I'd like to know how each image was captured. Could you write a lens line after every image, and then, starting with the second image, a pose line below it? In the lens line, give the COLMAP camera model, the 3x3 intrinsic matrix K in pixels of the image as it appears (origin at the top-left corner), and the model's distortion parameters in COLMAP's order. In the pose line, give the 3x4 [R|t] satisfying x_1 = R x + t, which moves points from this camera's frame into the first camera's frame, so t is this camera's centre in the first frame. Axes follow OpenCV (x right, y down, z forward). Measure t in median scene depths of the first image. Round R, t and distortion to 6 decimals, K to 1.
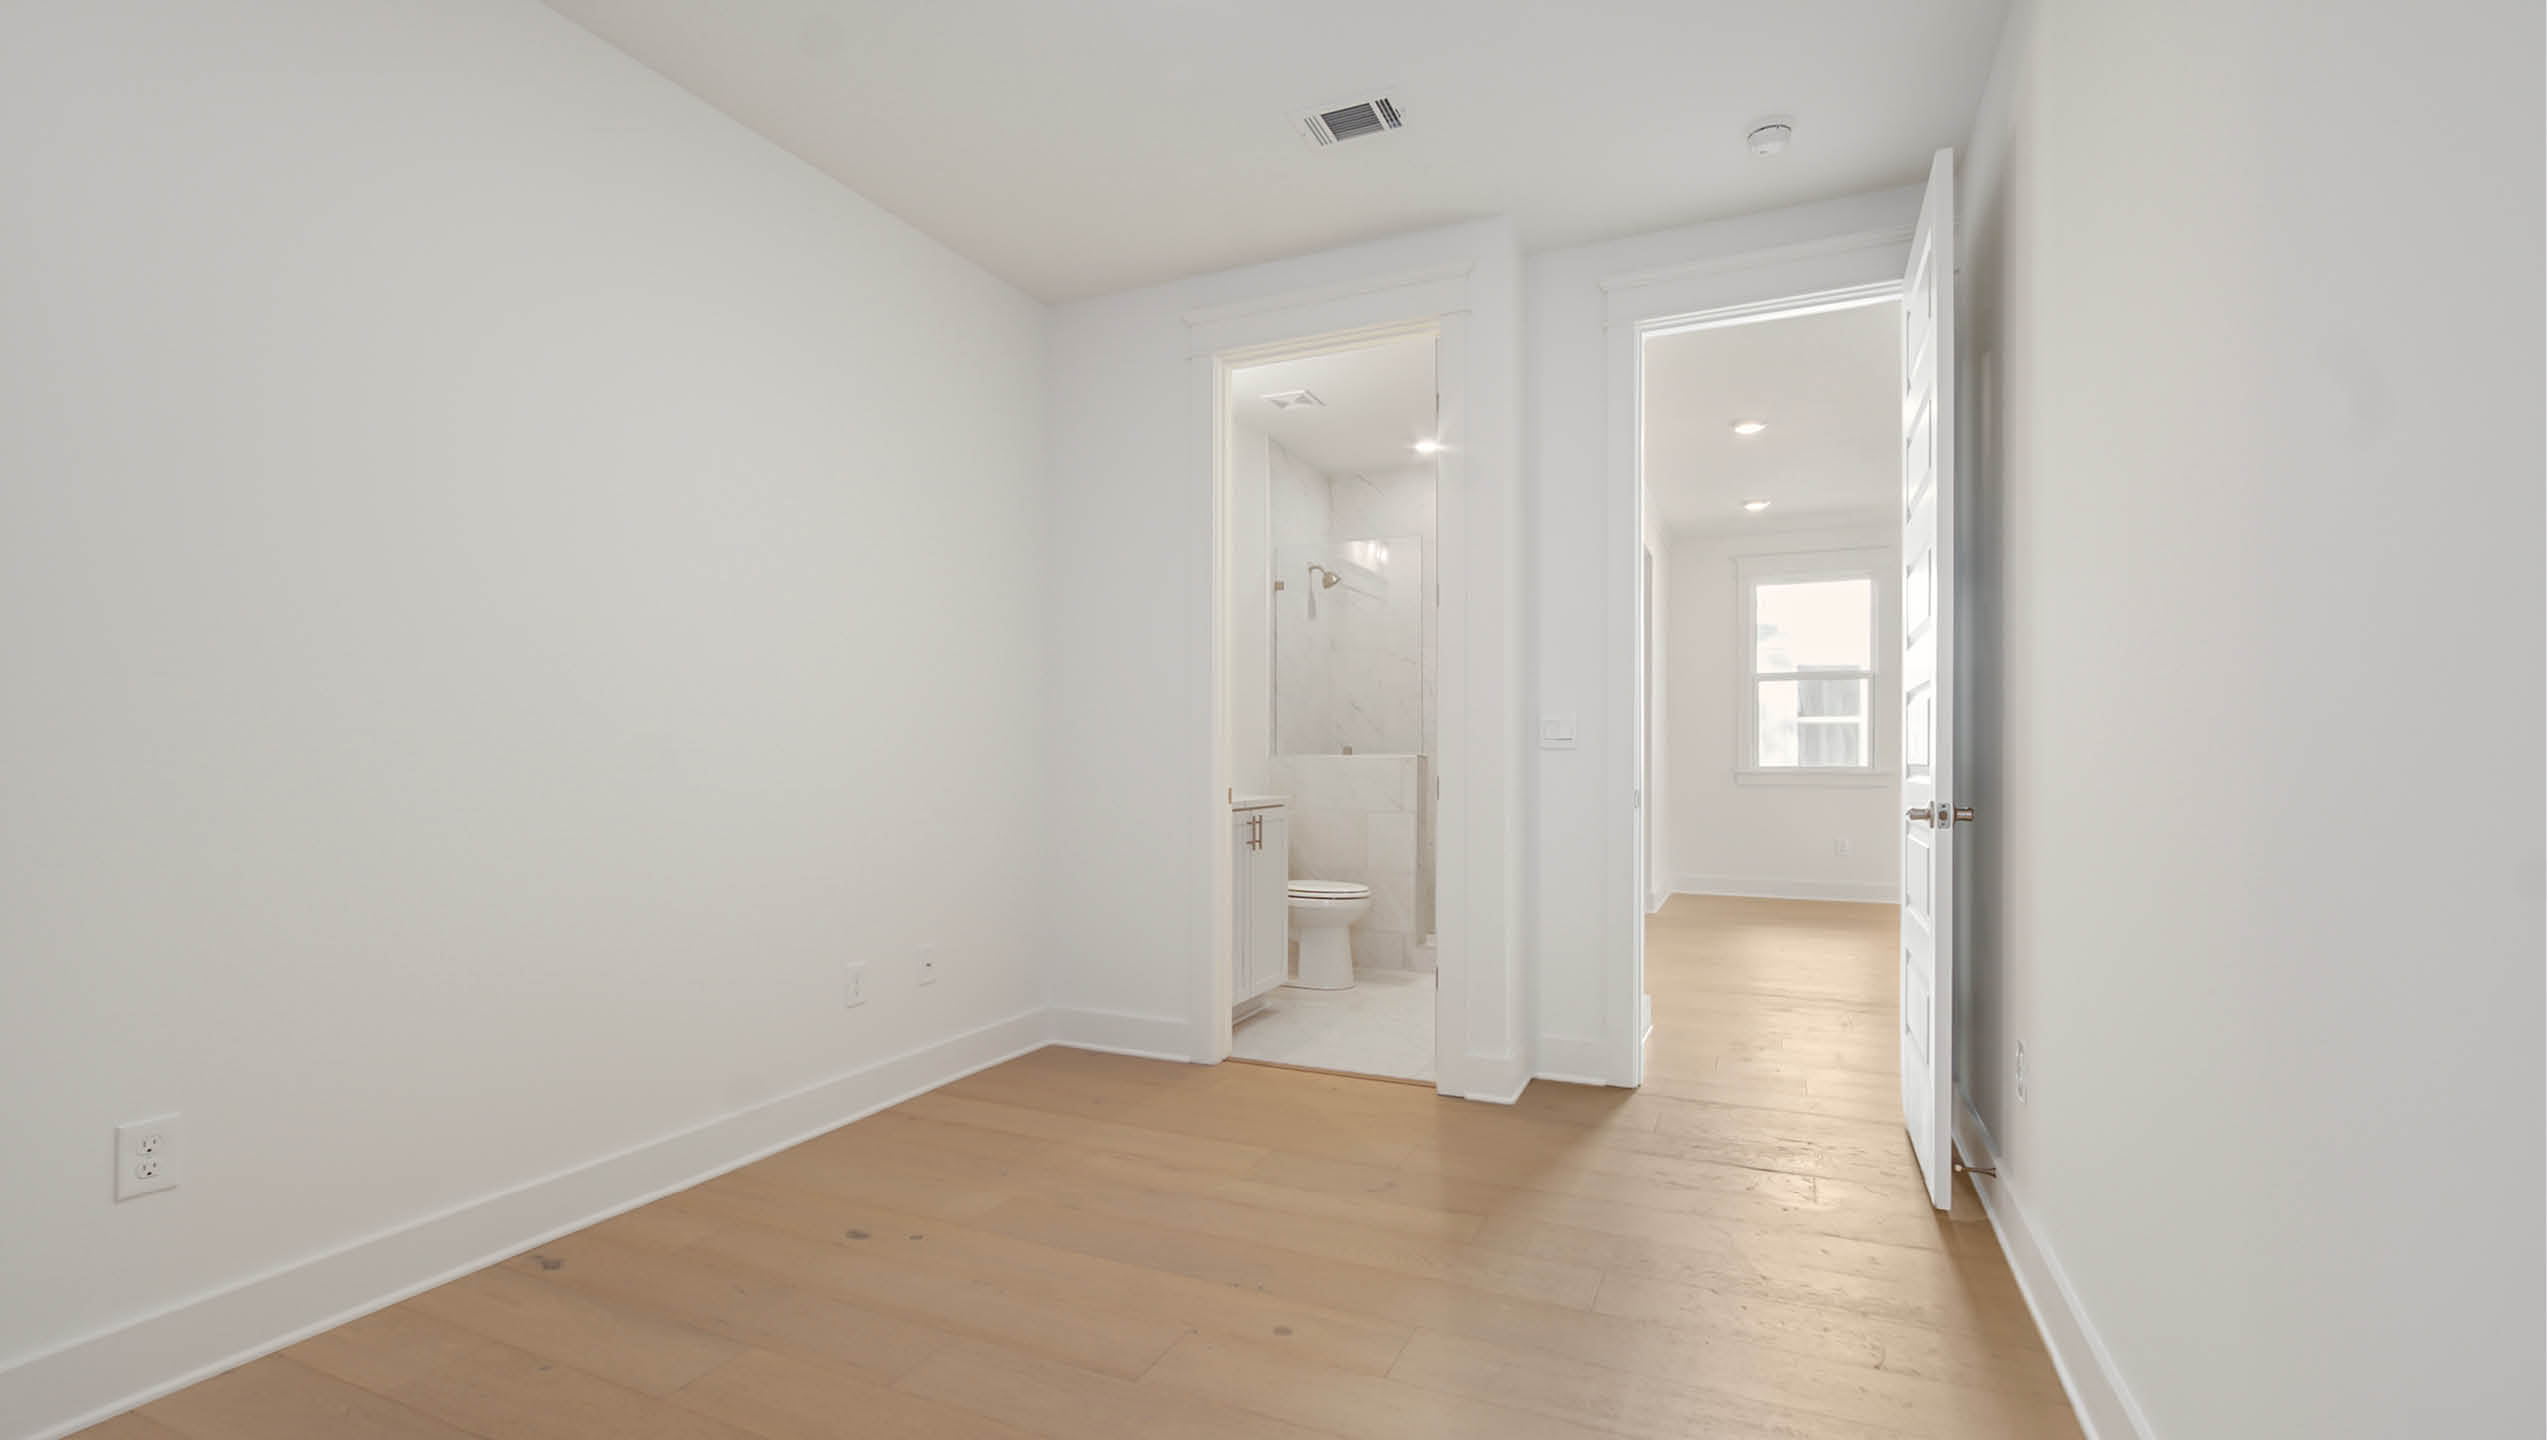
lens RADIAL K [[1136.8, 0, 1279.0], [0, 1136.8, 765.3], [0, 0, 1]] dist [-0.014182, 0.007905]
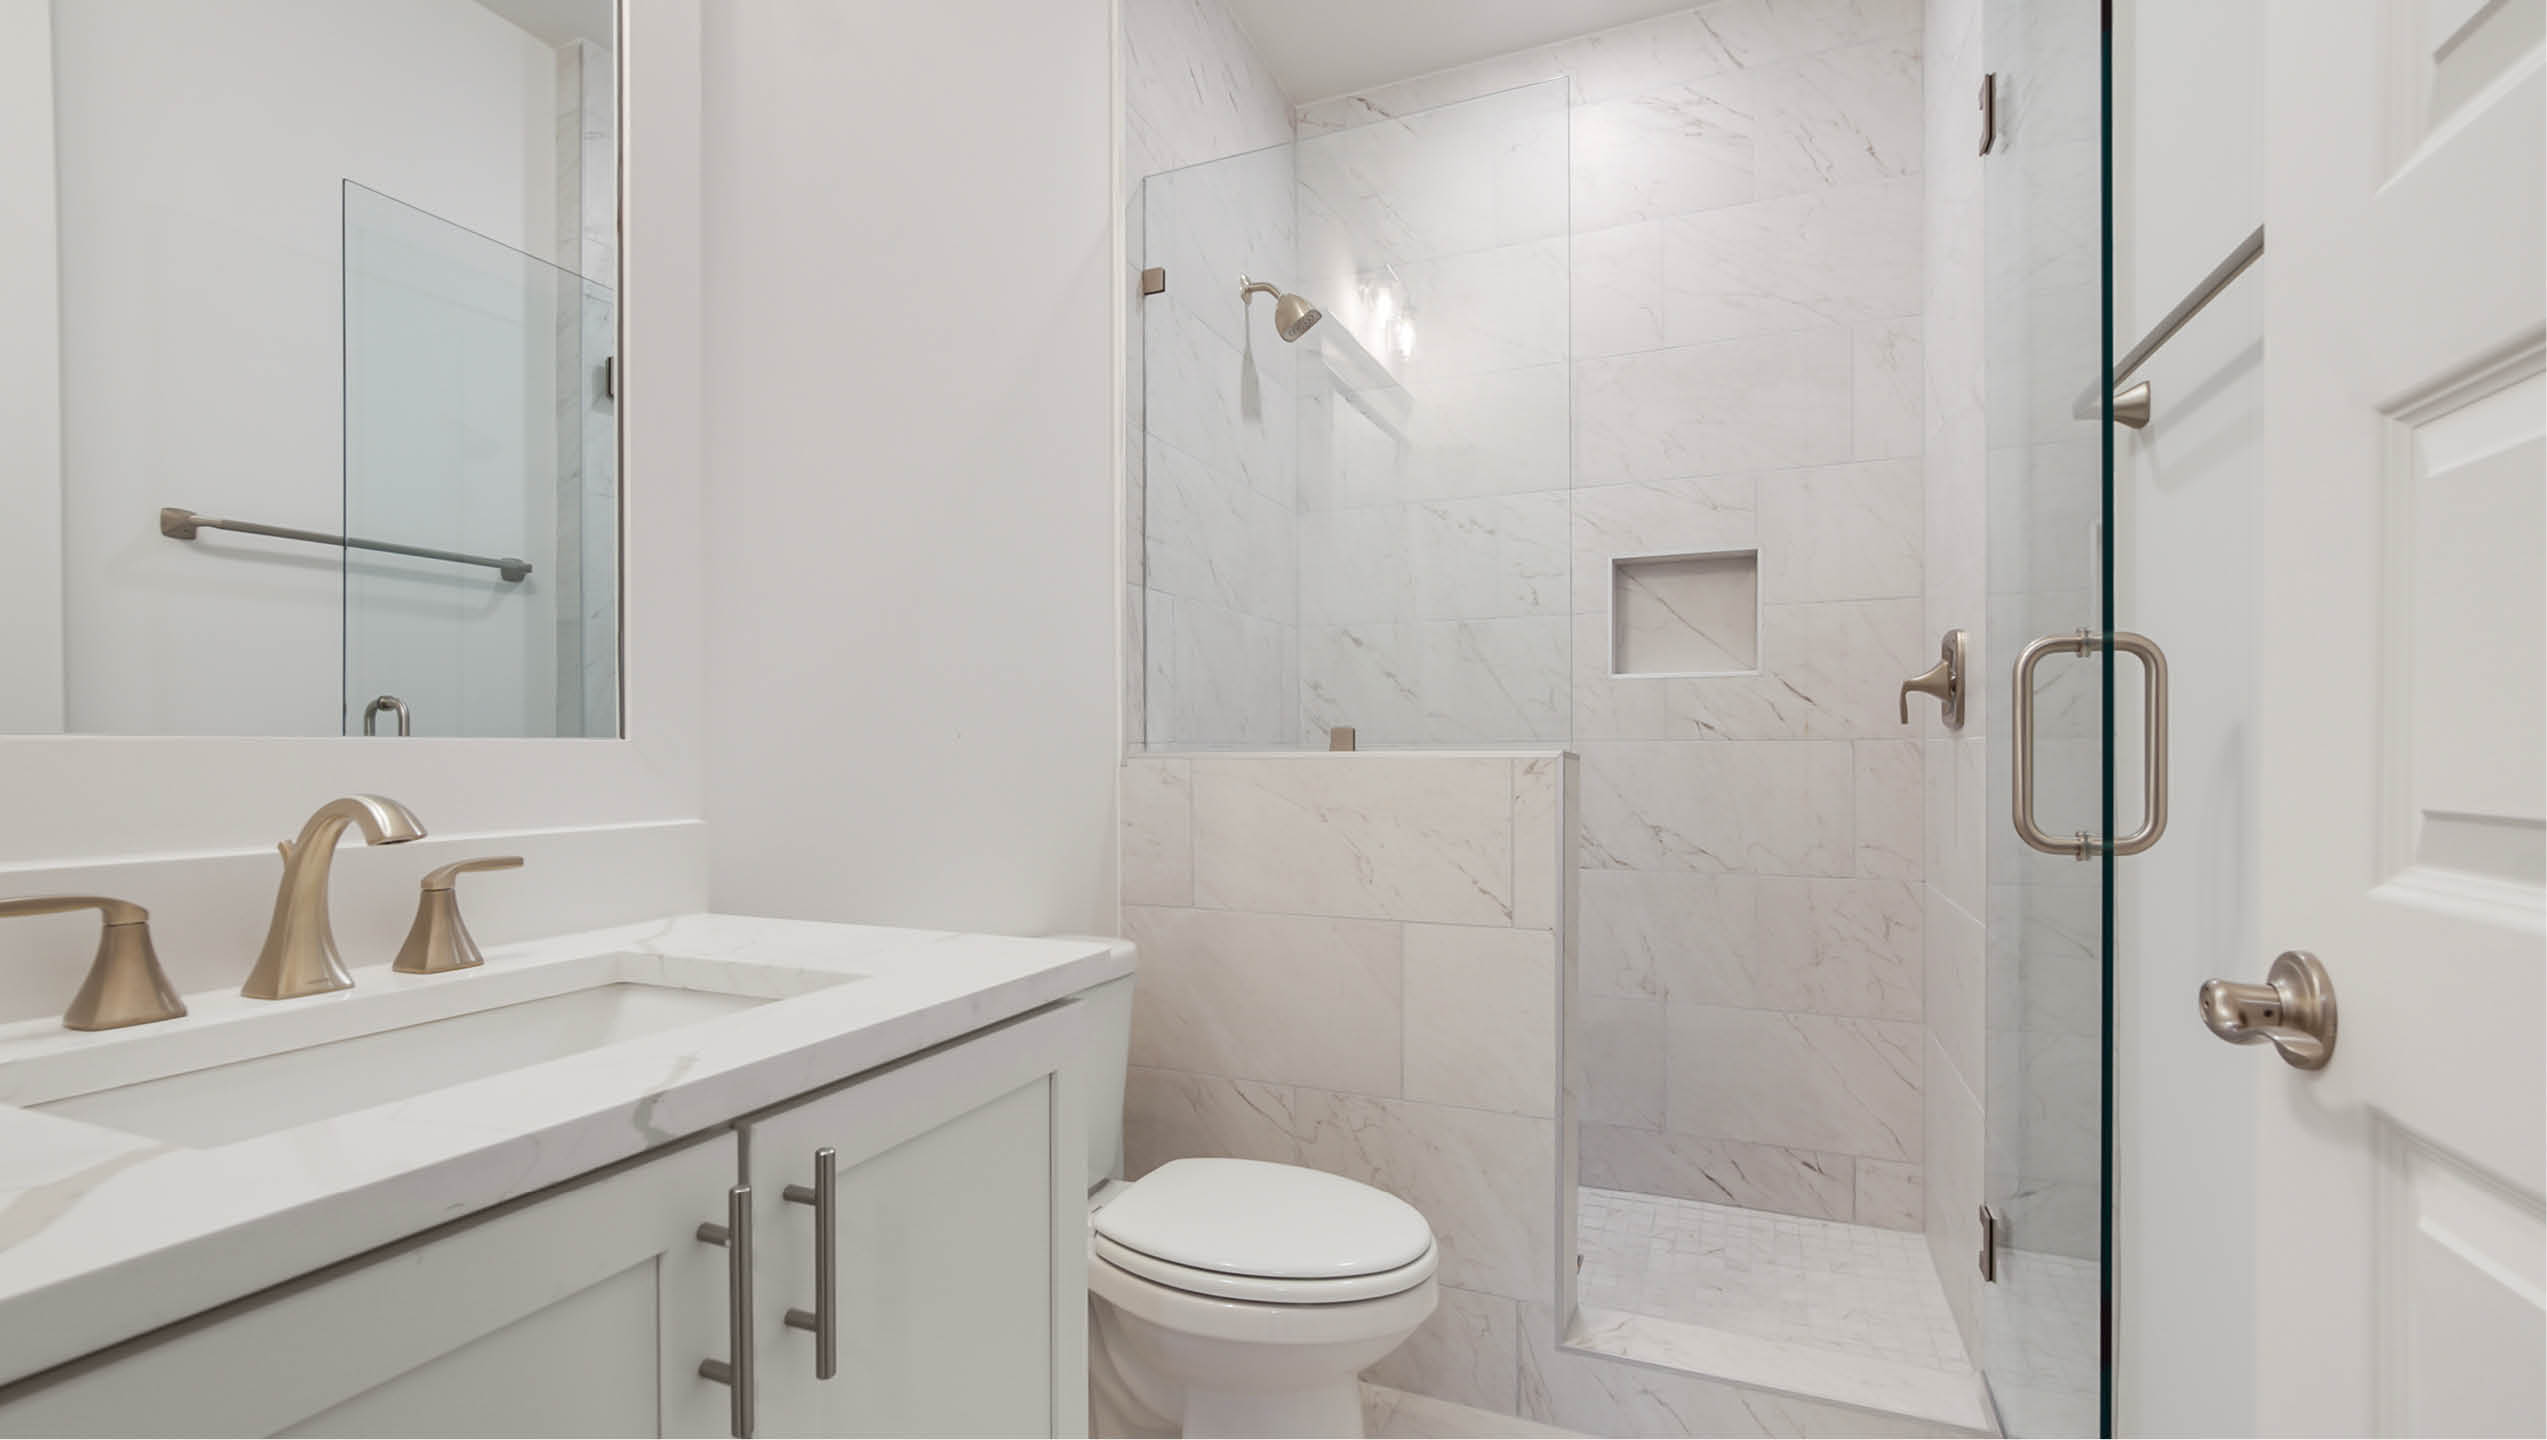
lens RADIAL K [[1136.8, 0, 1279.0], [0, 1136.8, 765.3], [0, 0, 1]] dist [-0.014182, 0.007905]
pose [[0.999629, -0.000169, 0.027250, 0.029462], [0.000059, 0.999992, 0.004054, -0.005801], [-0.027250, -0.004051, 0.999620, 0.617166]]
